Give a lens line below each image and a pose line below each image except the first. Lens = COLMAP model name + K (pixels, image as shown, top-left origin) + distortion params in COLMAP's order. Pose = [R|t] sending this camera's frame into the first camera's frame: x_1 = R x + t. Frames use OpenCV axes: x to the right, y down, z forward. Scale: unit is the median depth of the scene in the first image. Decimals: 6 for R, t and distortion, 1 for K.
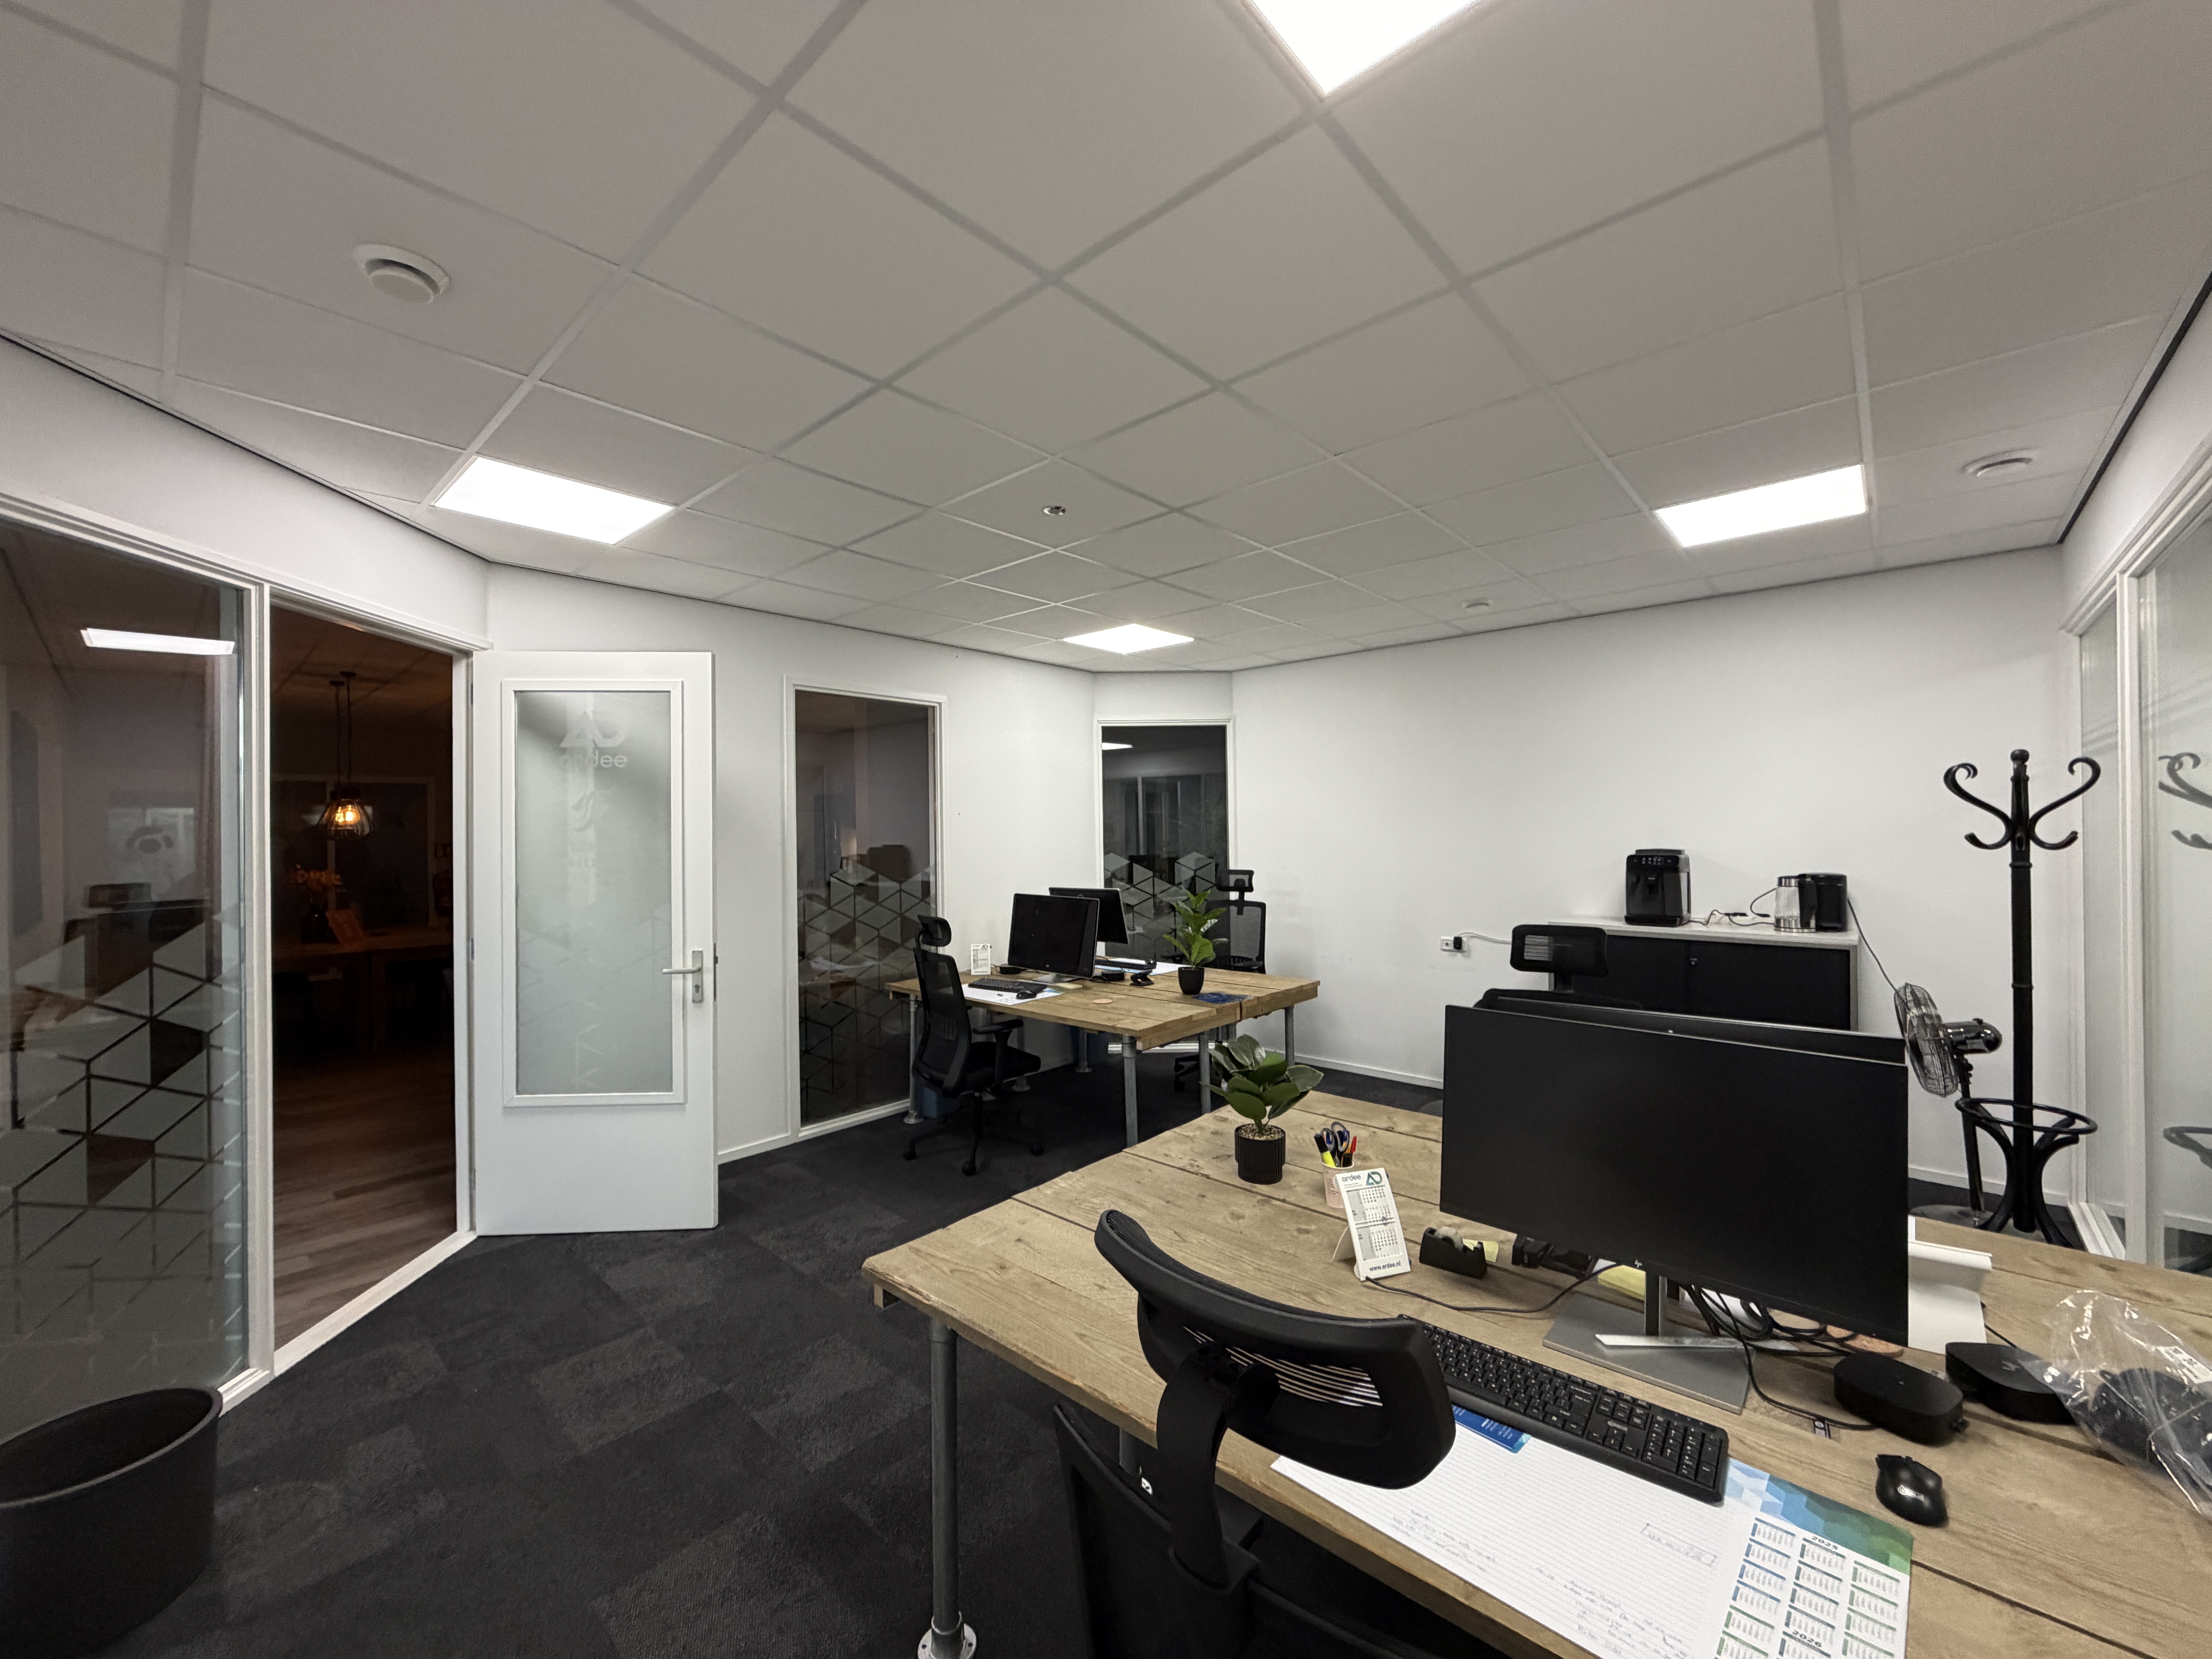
lens RADIAL K [[878.9, 0, 1142.3], [0, 878.9, 836.0], [0, 0, 1]] dist [0.000948, 0.000367]
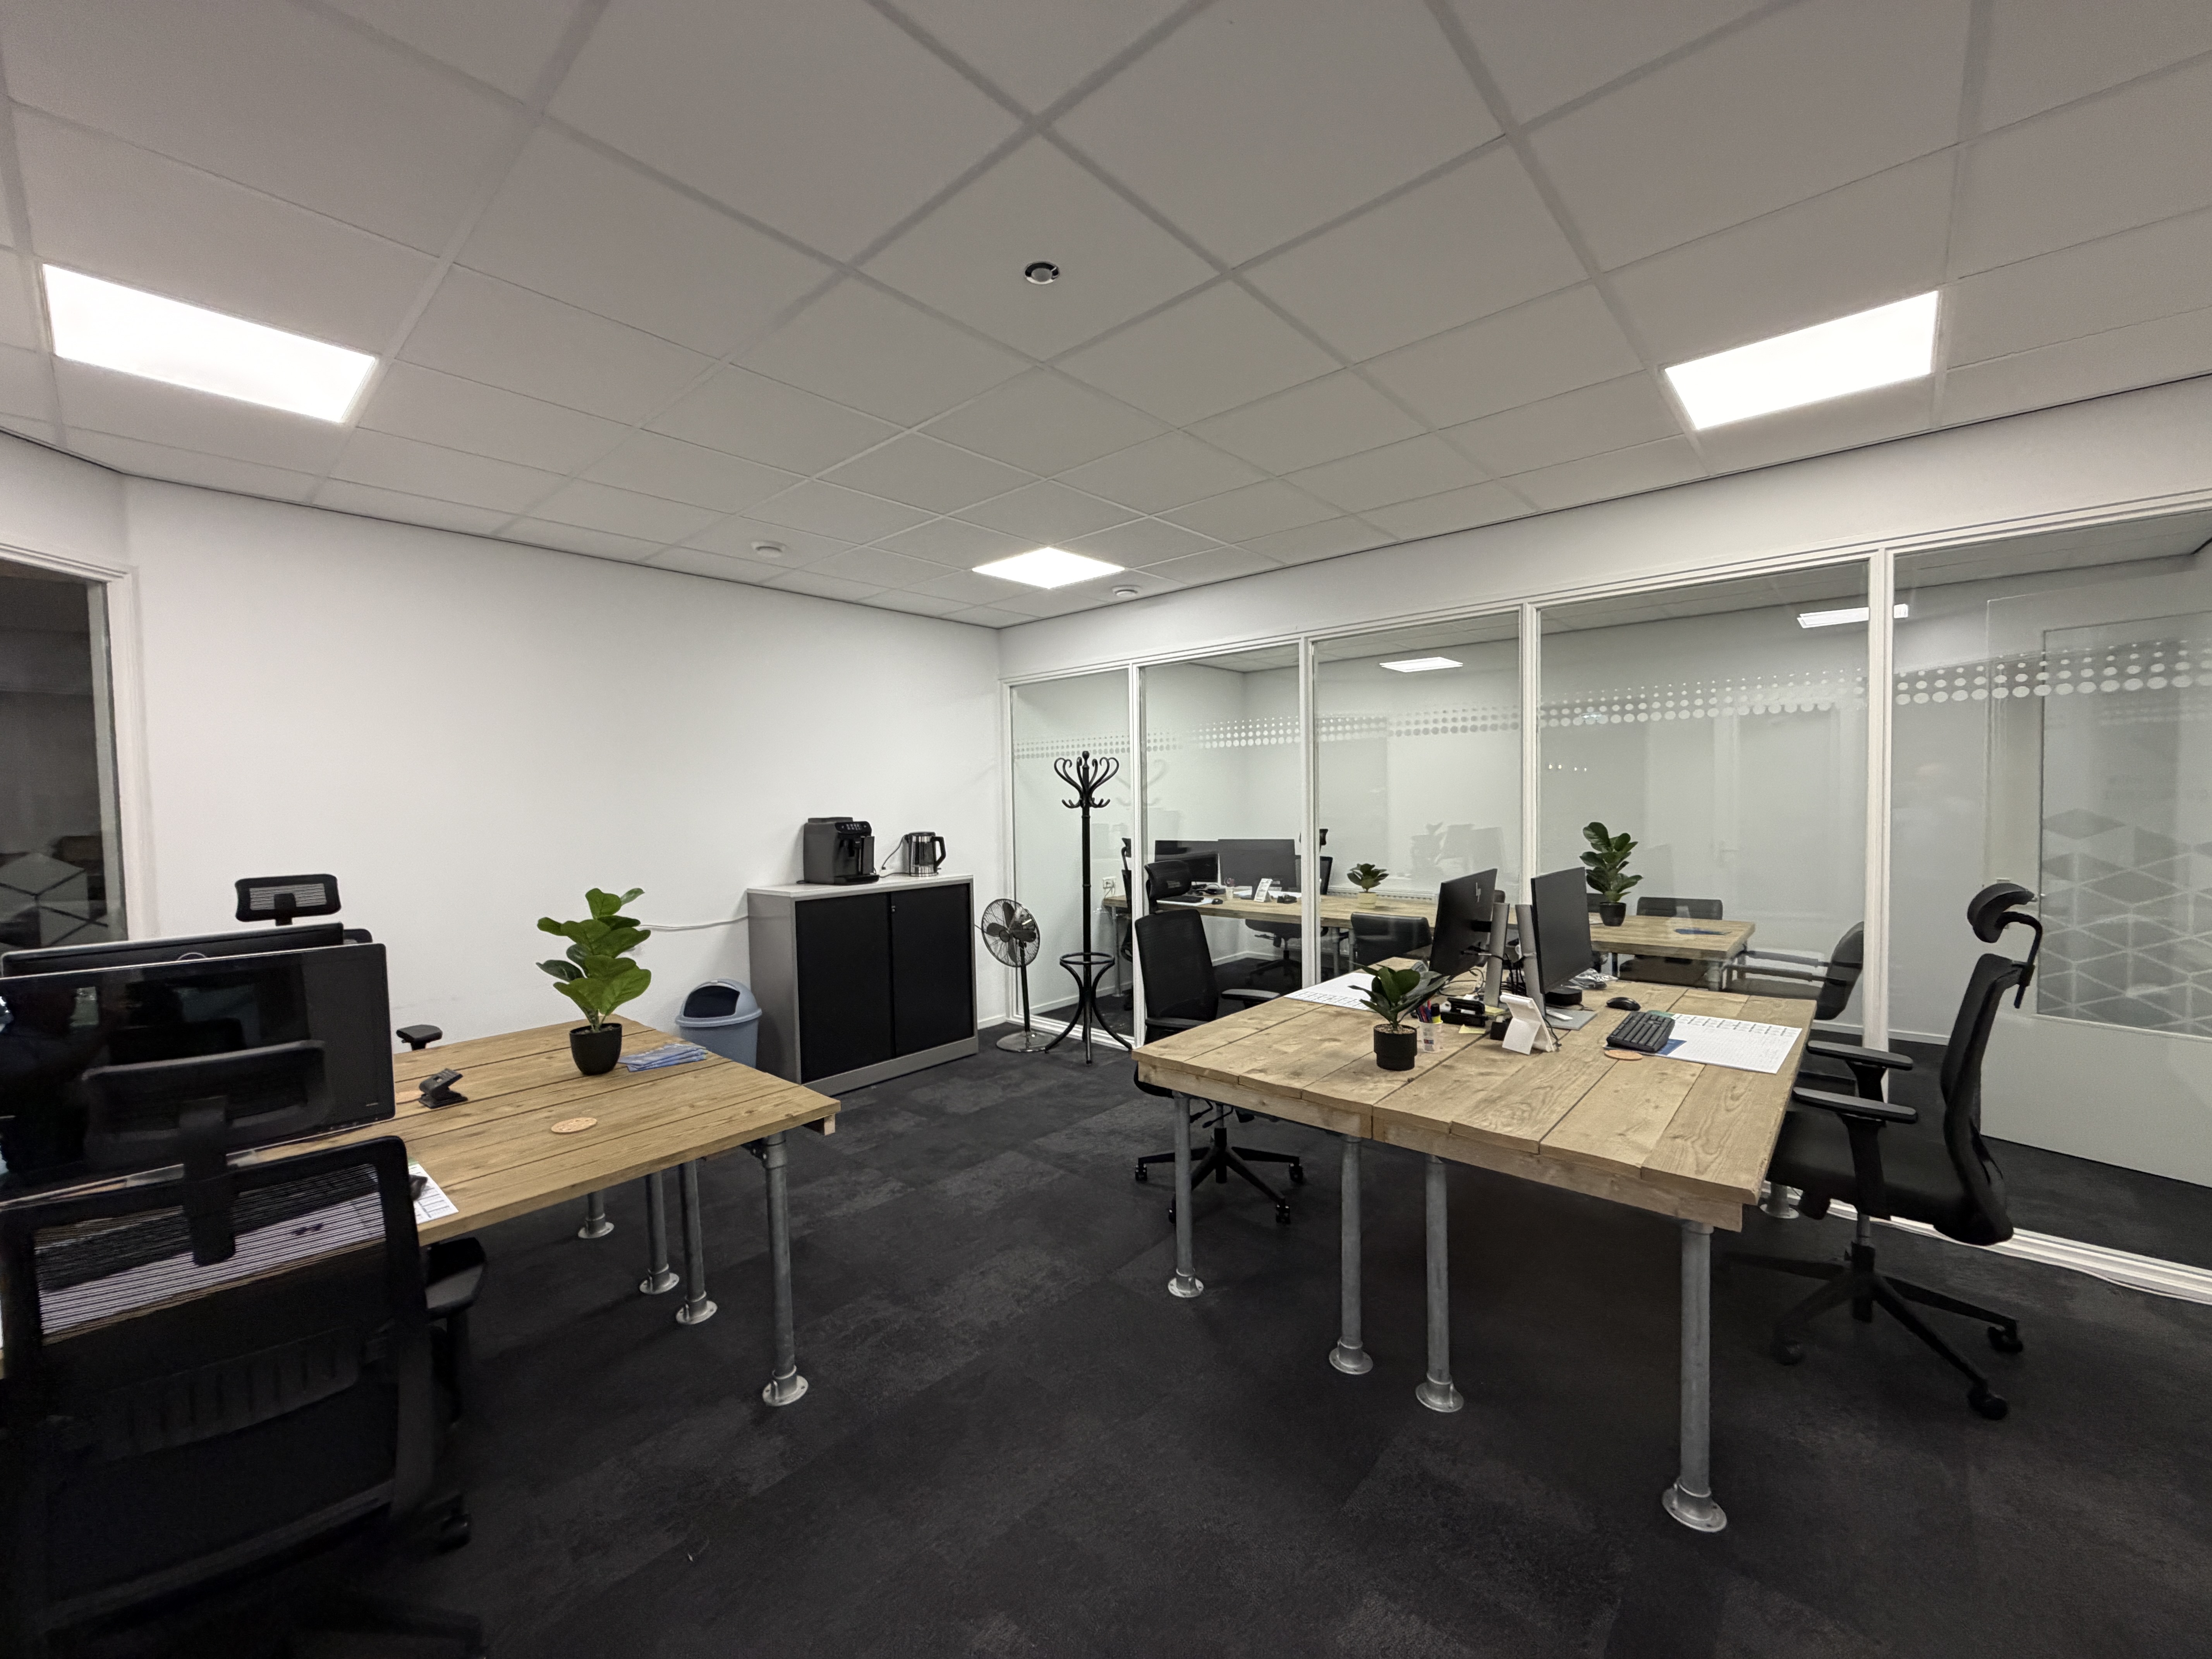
lens RADIAL K [[878.9, 0, 1101.9], [0, 878.9, 833.2], [0, 0, 1]] dist [0.000948, 0.000367]
pose [[0.022862, -0.030581, 0.999271, -2.730912], [0.018005, 0.999383, 0.030172, 0.027127], [-0.999576, 0.017302, 0.023398, 3.019820]]
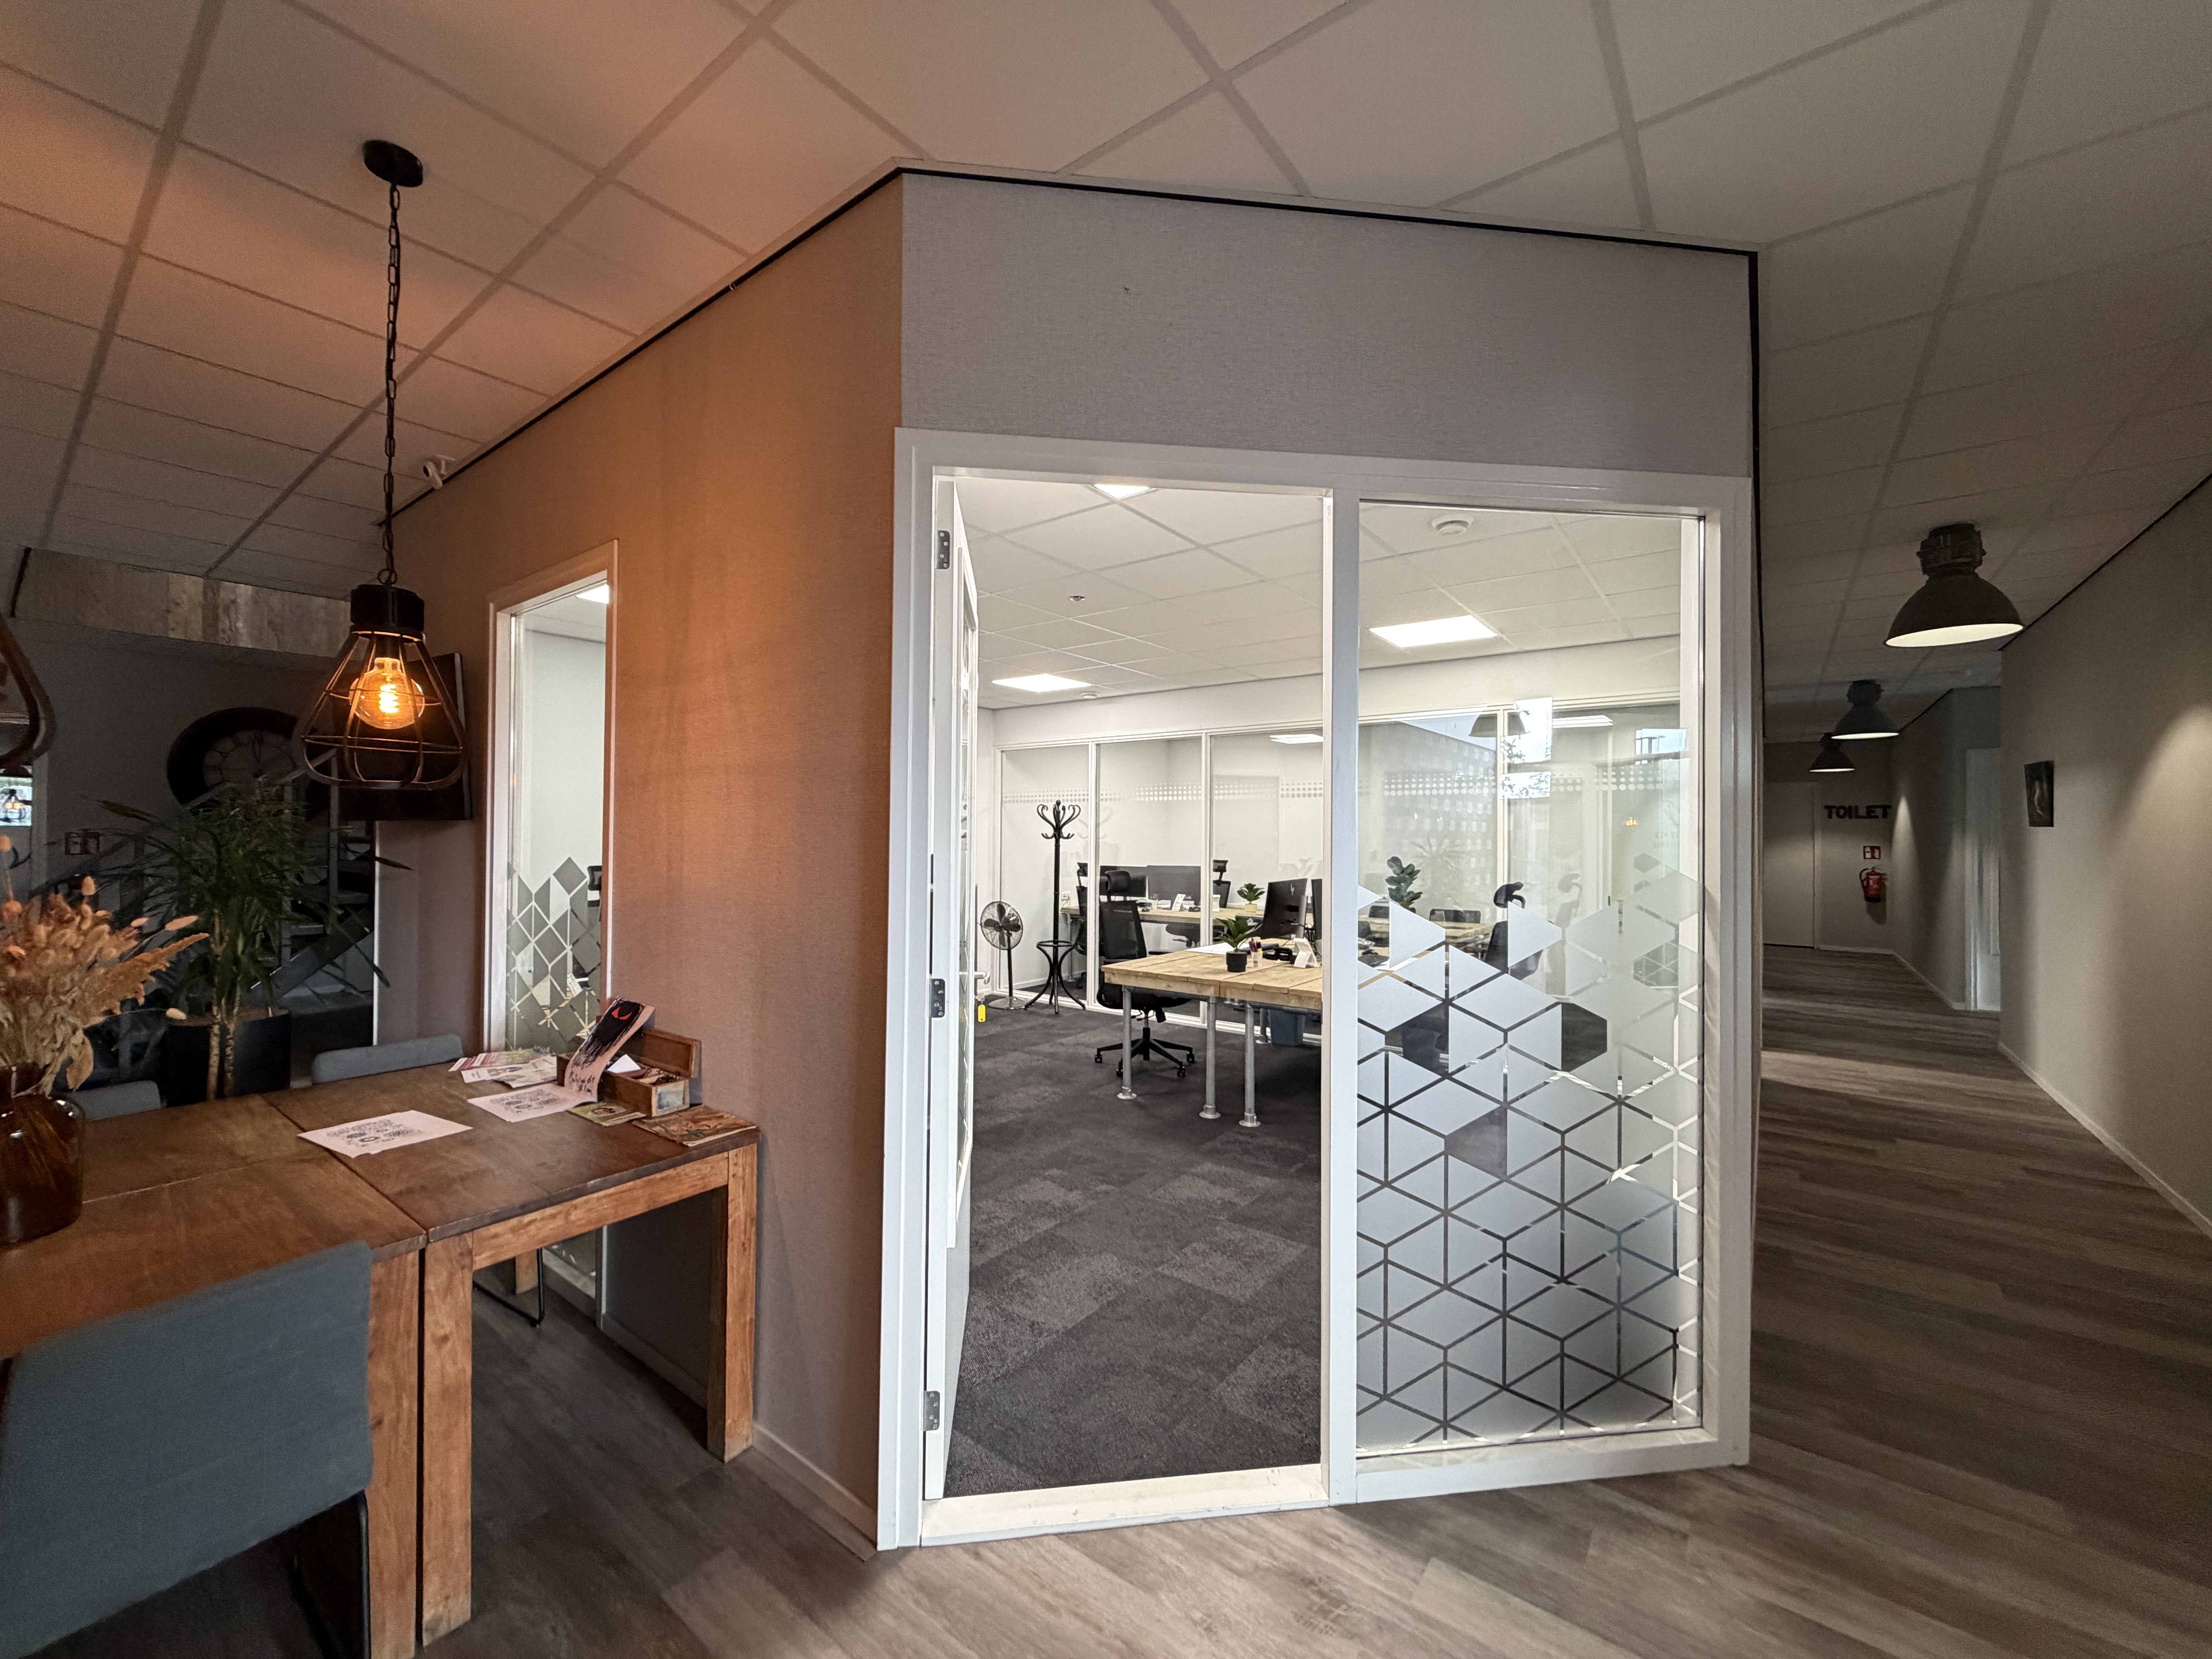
lens RADIAL K [[878.9, 0, 1094.7], [0, 878.9, 827.6], [0, 0, 1]] dist [0.000948, 0.000367]
pose [[-0.051632, 0.018821, 0.998489, -4.351523], [-0.005627, 0.999801, -0.019136, 0.059405], [-0.998650, -0.006607, -0.051516, 3.213730]]
